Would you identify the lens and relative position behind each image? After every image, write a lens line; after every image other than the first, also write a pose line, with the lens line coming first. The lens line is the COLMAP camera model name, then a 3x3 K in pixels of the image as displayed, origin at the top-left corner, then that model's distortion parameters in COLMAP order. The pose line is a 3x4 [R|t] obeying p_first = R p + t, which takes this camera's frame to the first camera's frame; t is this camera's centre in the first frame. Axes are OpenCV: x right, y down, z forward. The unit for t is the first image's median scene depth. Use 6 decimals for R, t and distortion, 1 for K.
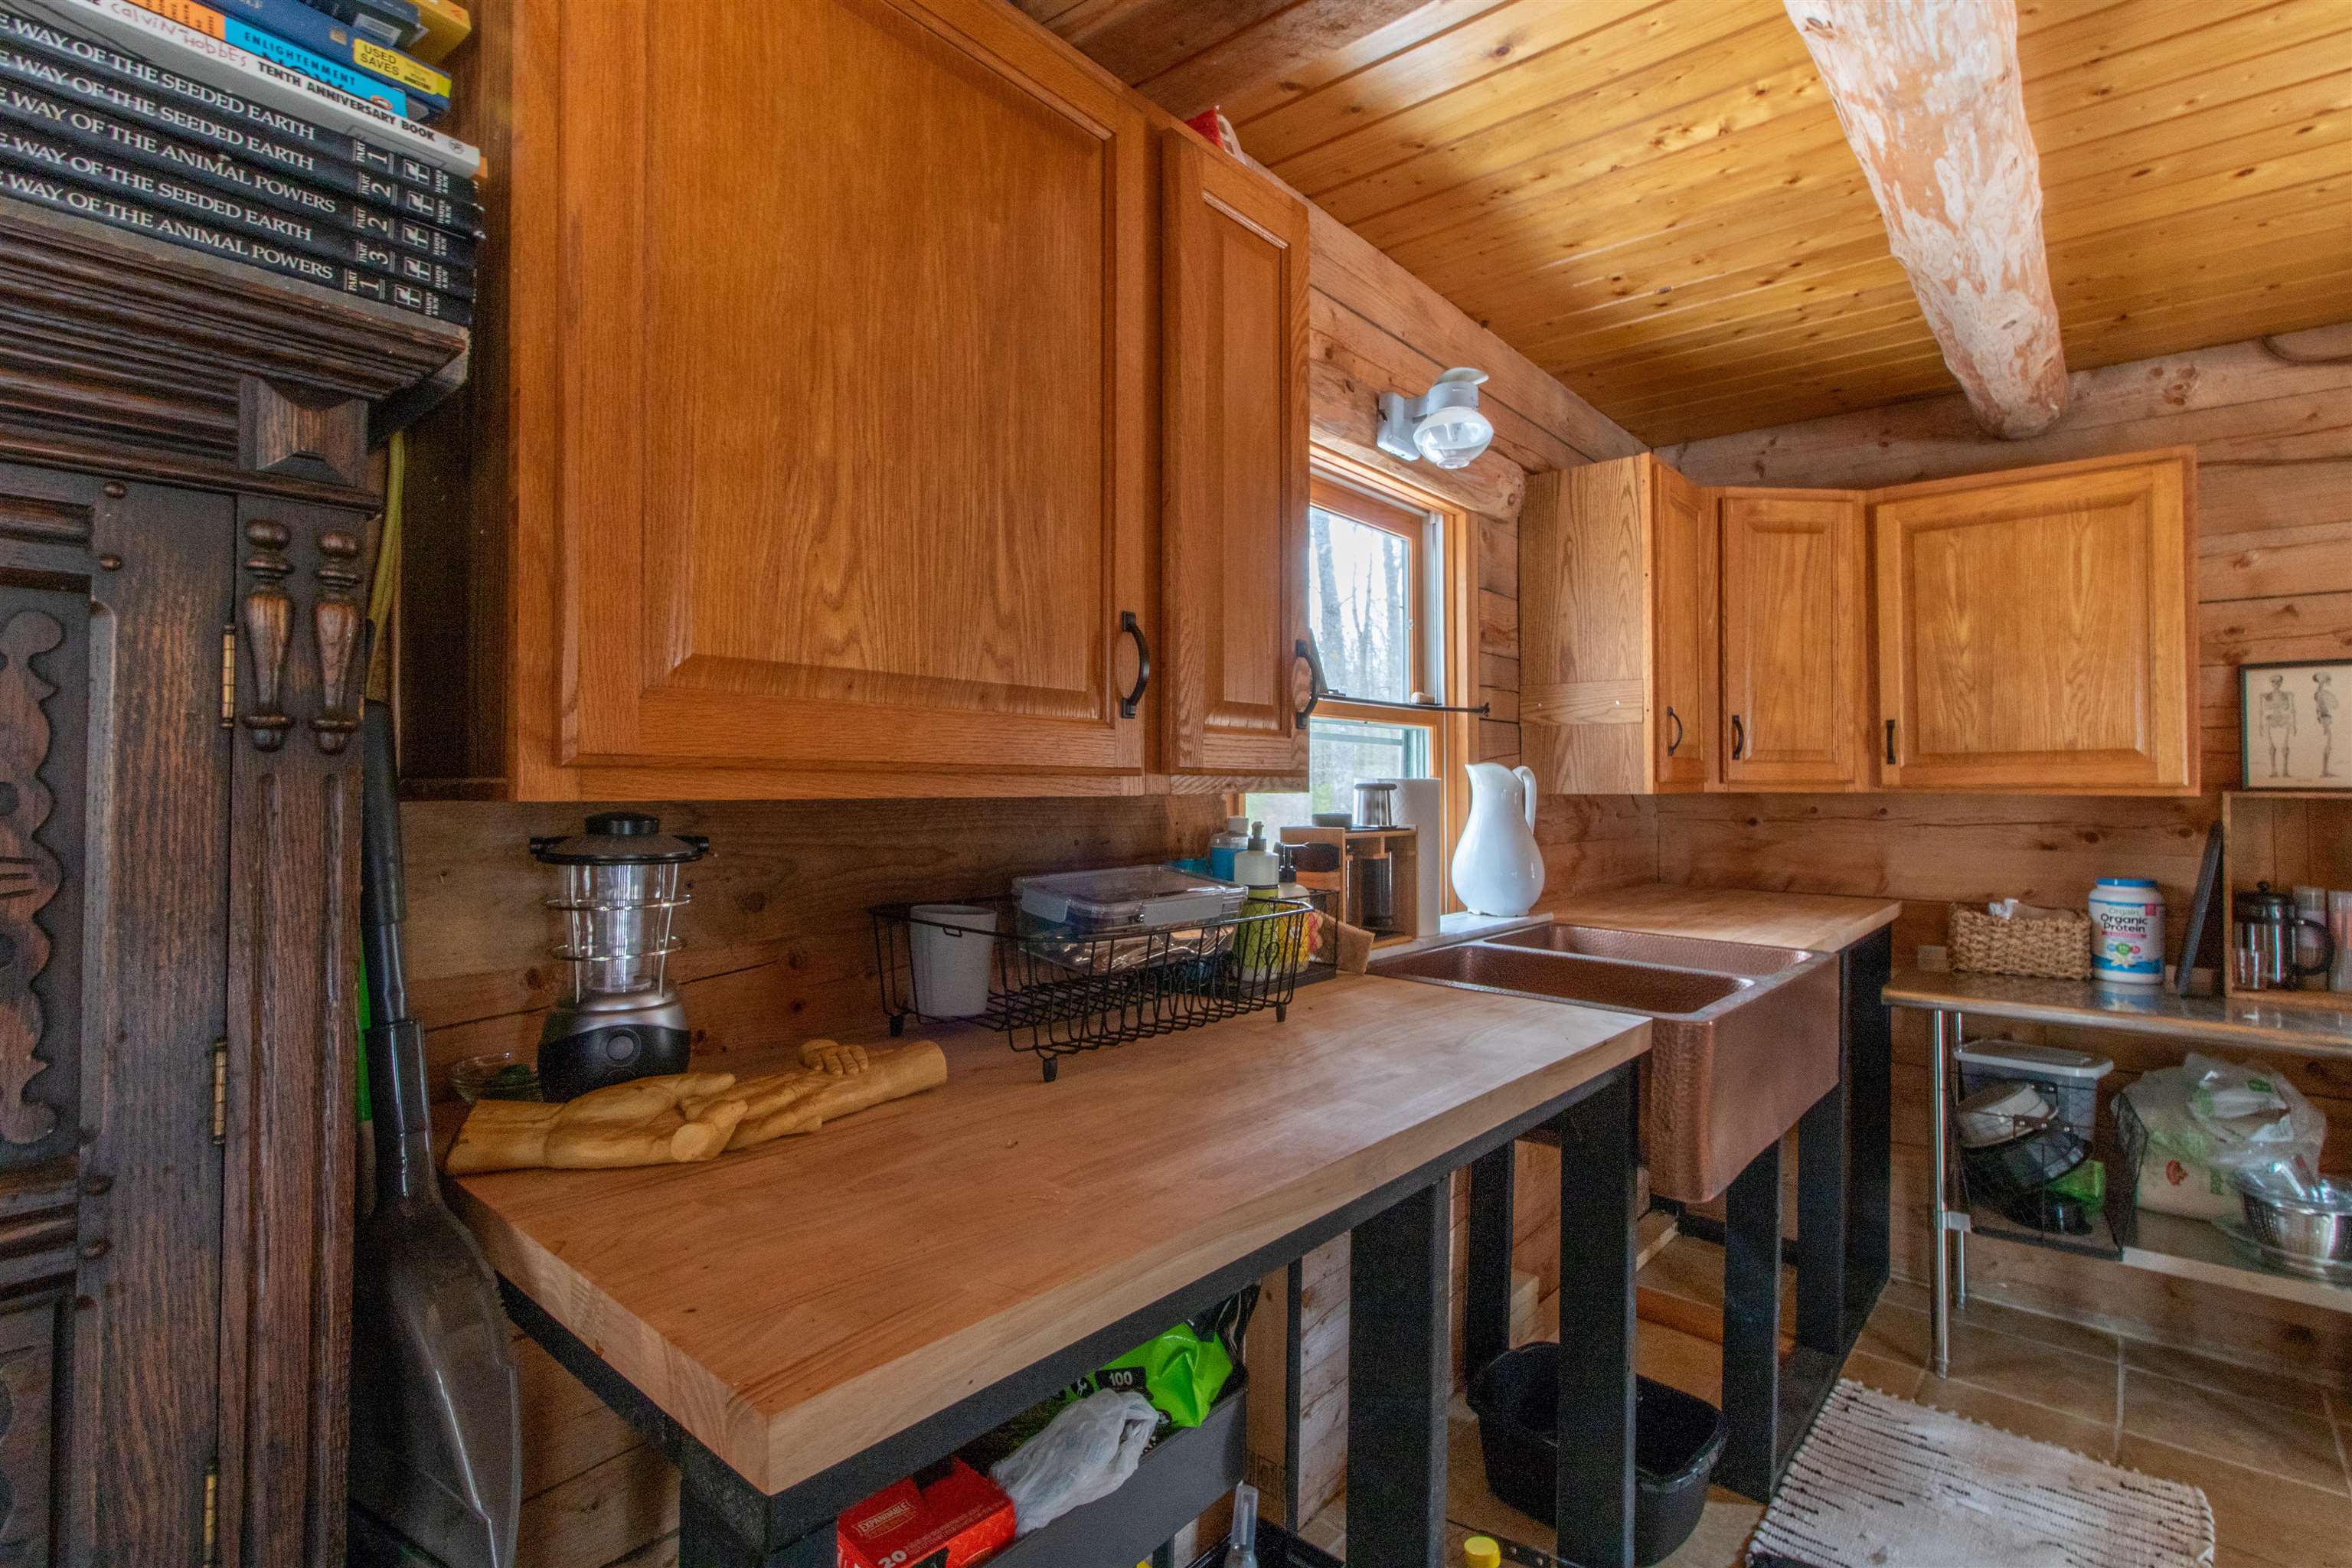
lens RADIAL K [[1111.5, 0, 1169.0], [0, 1111.5, 769.3], [0, 0, 1]] dist [0.002852, 0.000578]
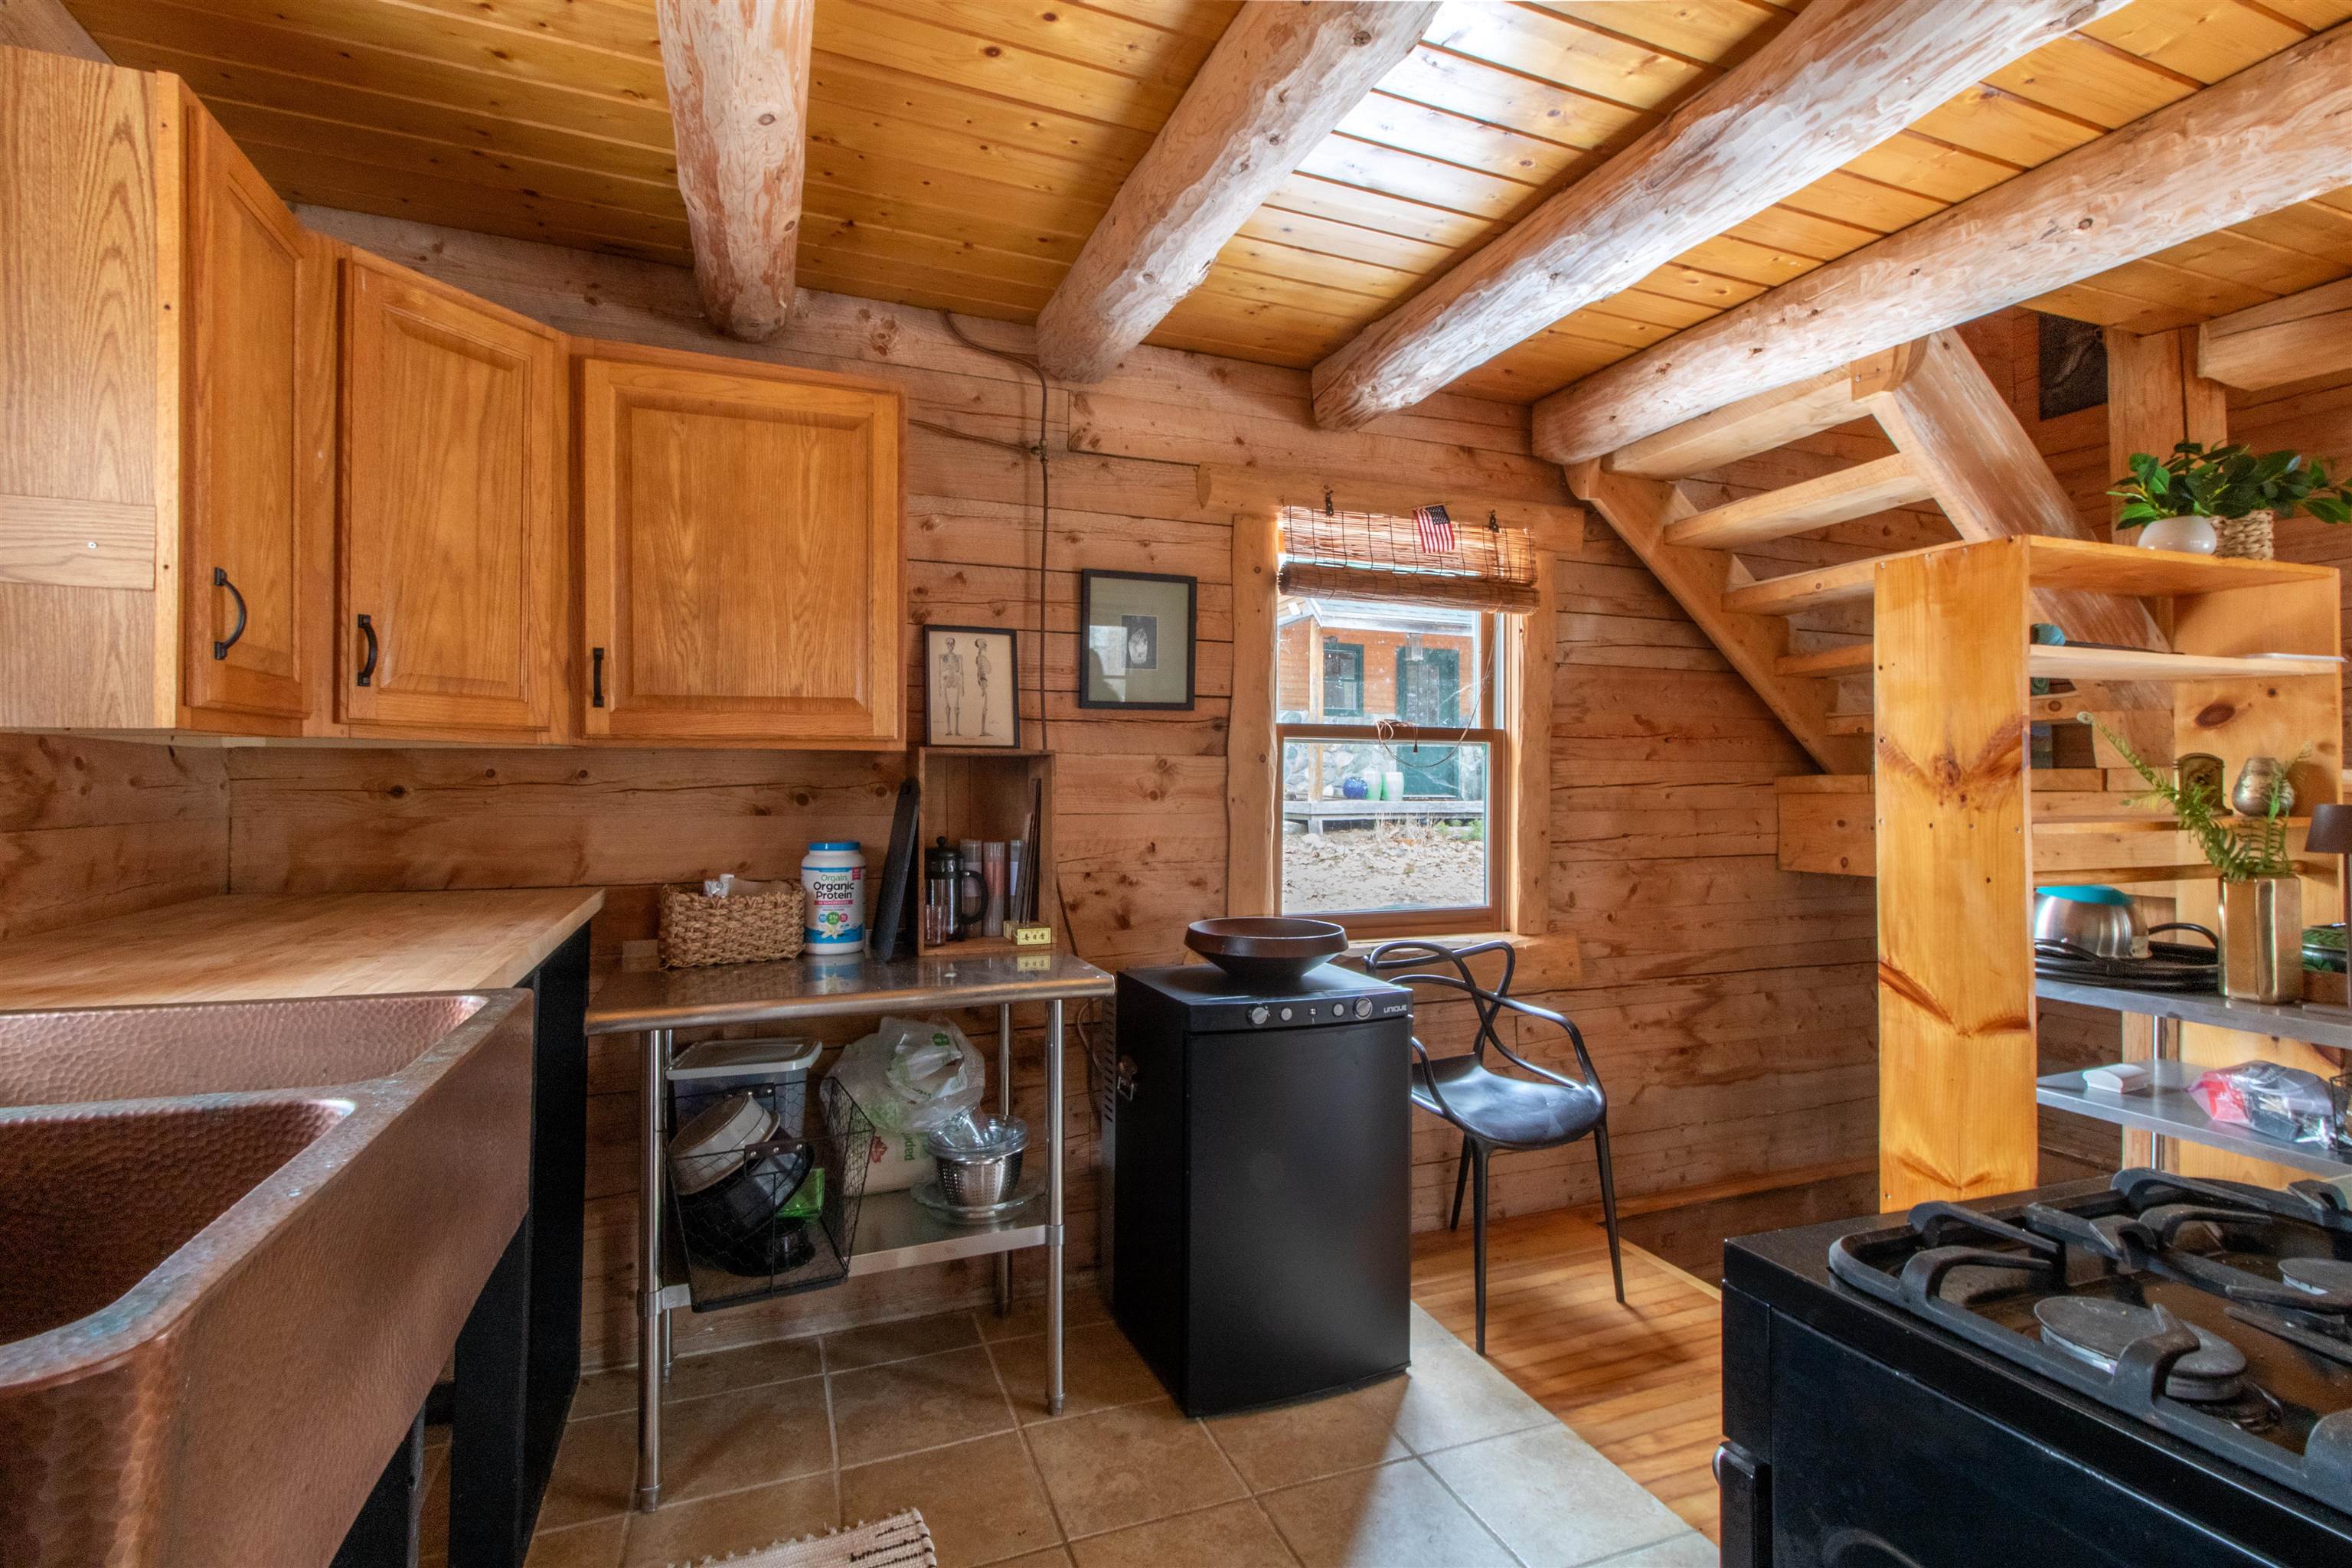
lens RADIAL K [[1111.5, 0, 1205.8], [0, 1111.5, 759.6], [0, 0, 1]] dist [0.002852, 0.000578]
pose [[0.455325, 0.011265, 0.890254, 0.184634], [-0.013125, 0.999896, -0.005939, 0.032513], [-0.890229, -0.008980, 0.455426, 0.322215]]
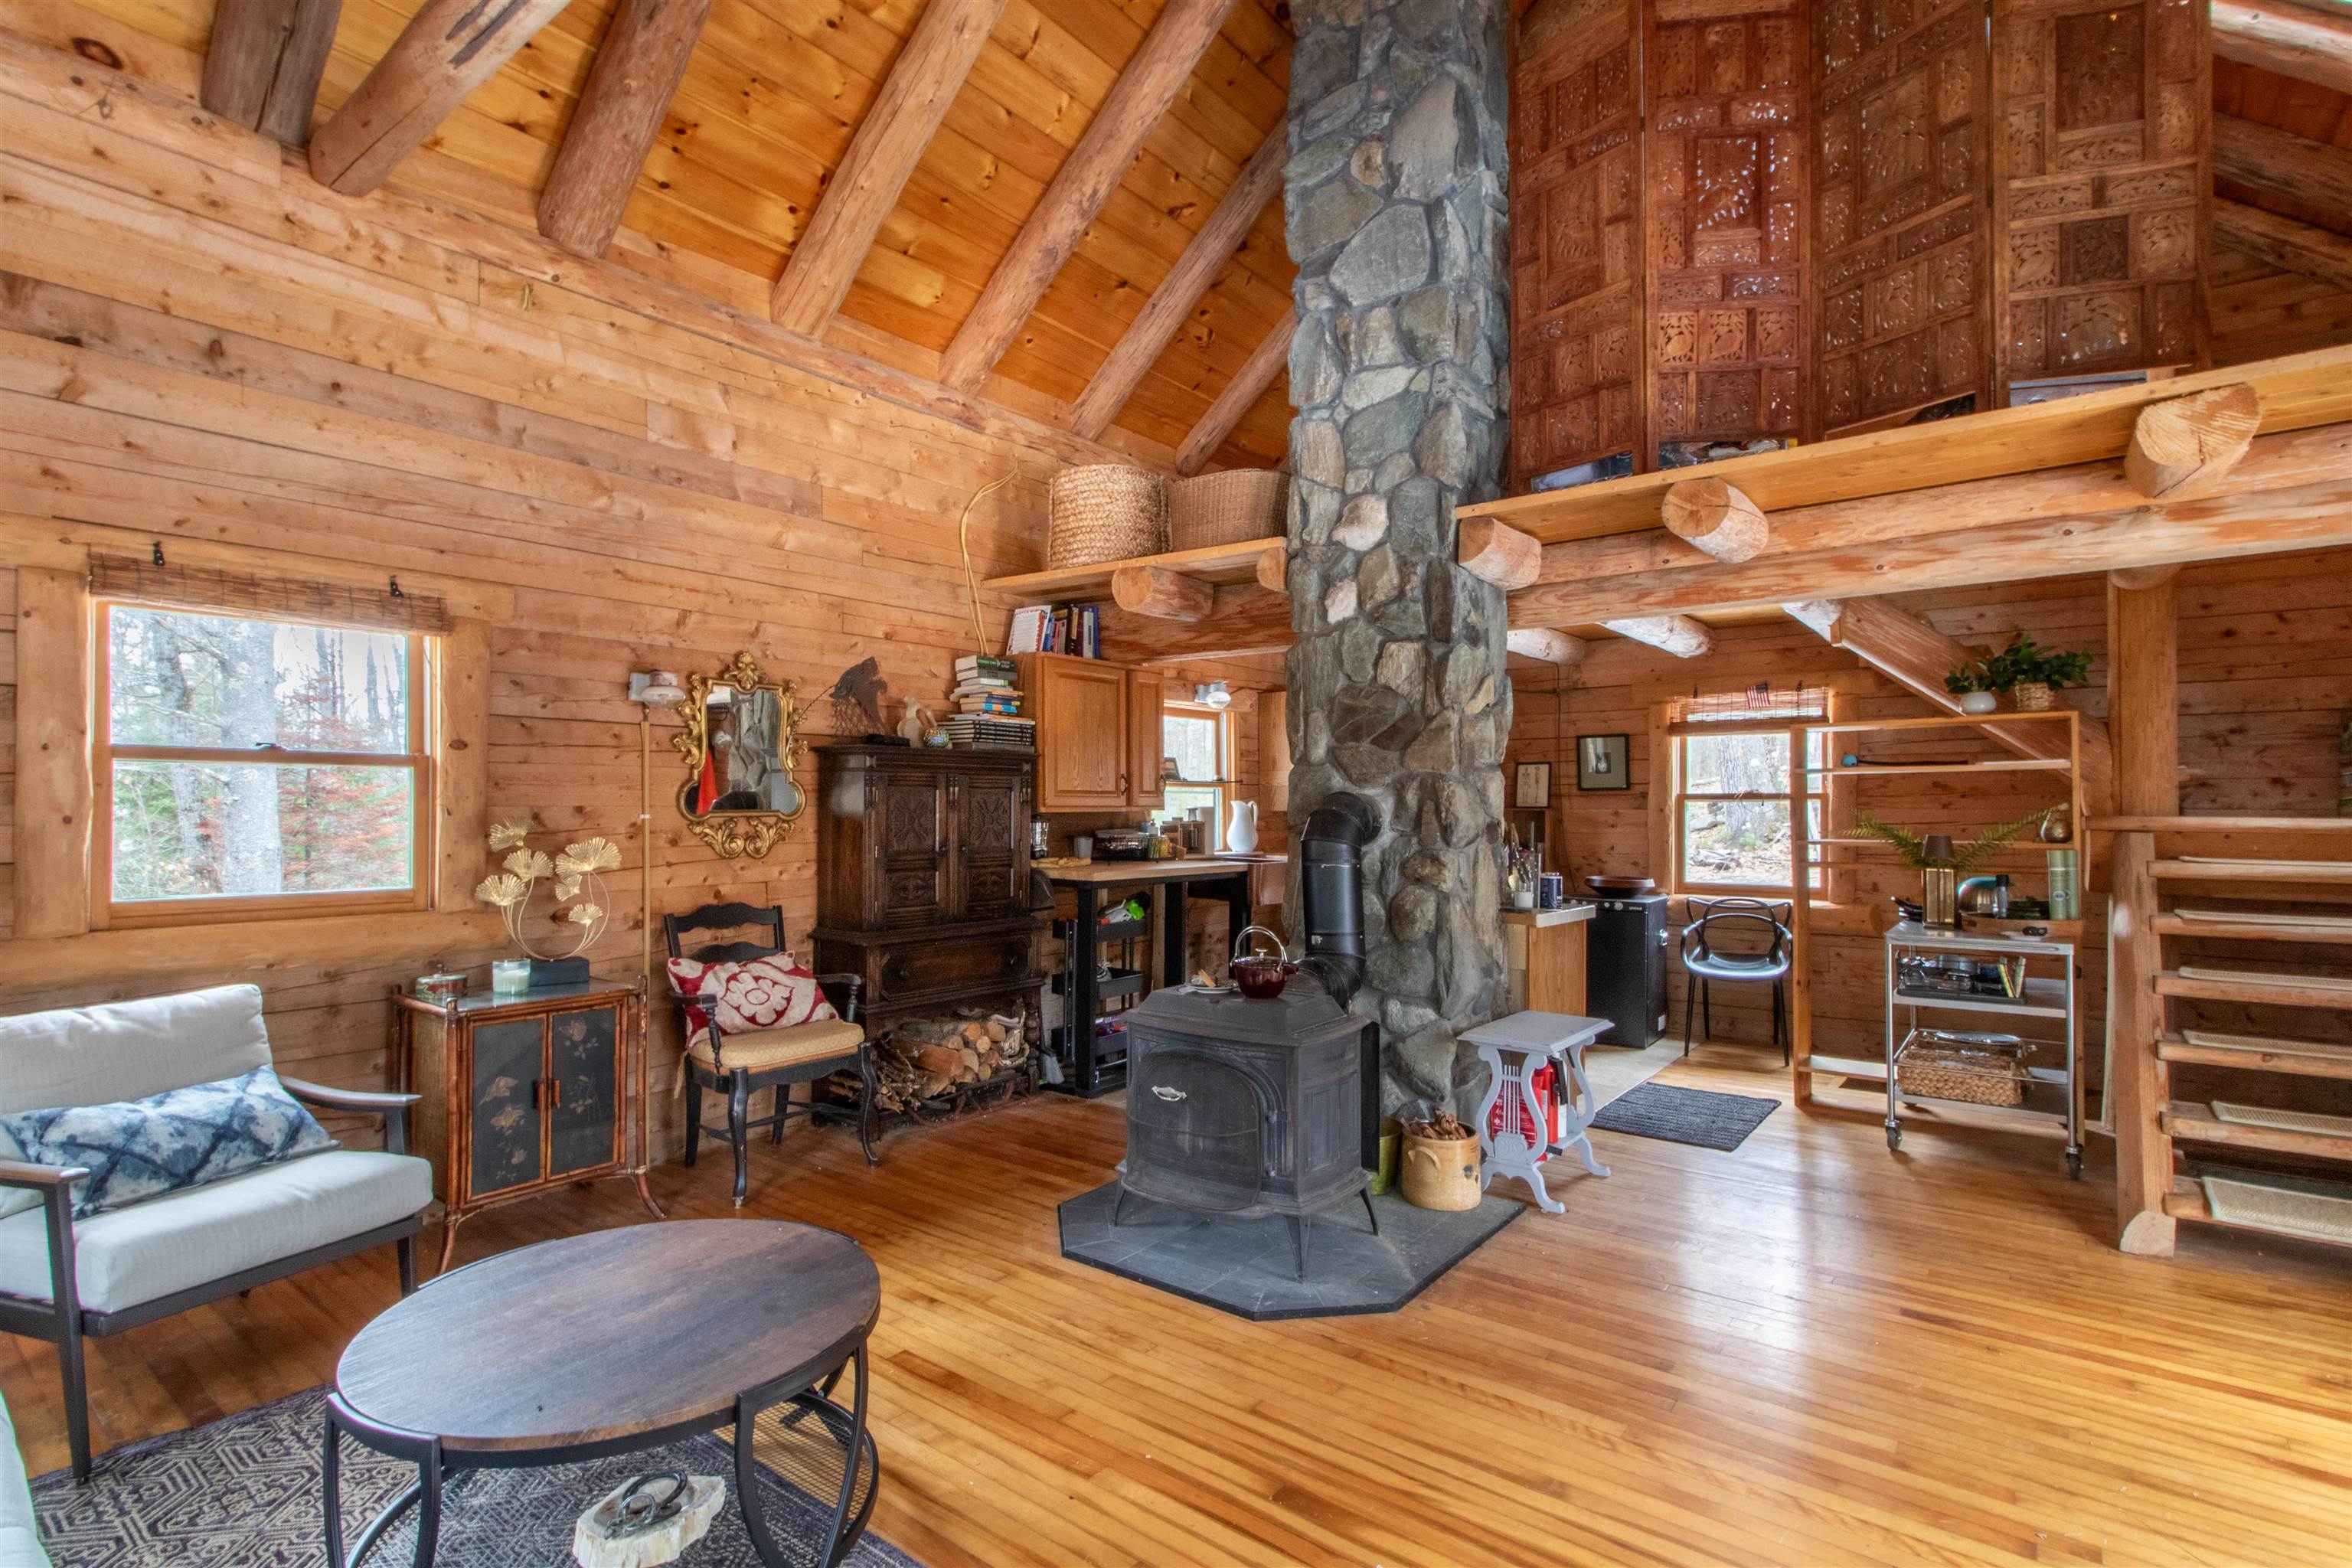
lens RADIAL K [[1111.5, 0, 1163.1], [0, 1111.5, 804.9], [0, 0, 1]] dist [0.002852, 0.000578]
pose [[0.999251, -0.007491, 0.037973, -0.021786], [0.007012, 0.999894, 0.012733, -0.030778], [-0.038064, -0.012457, 0.999198, -1.778638]]
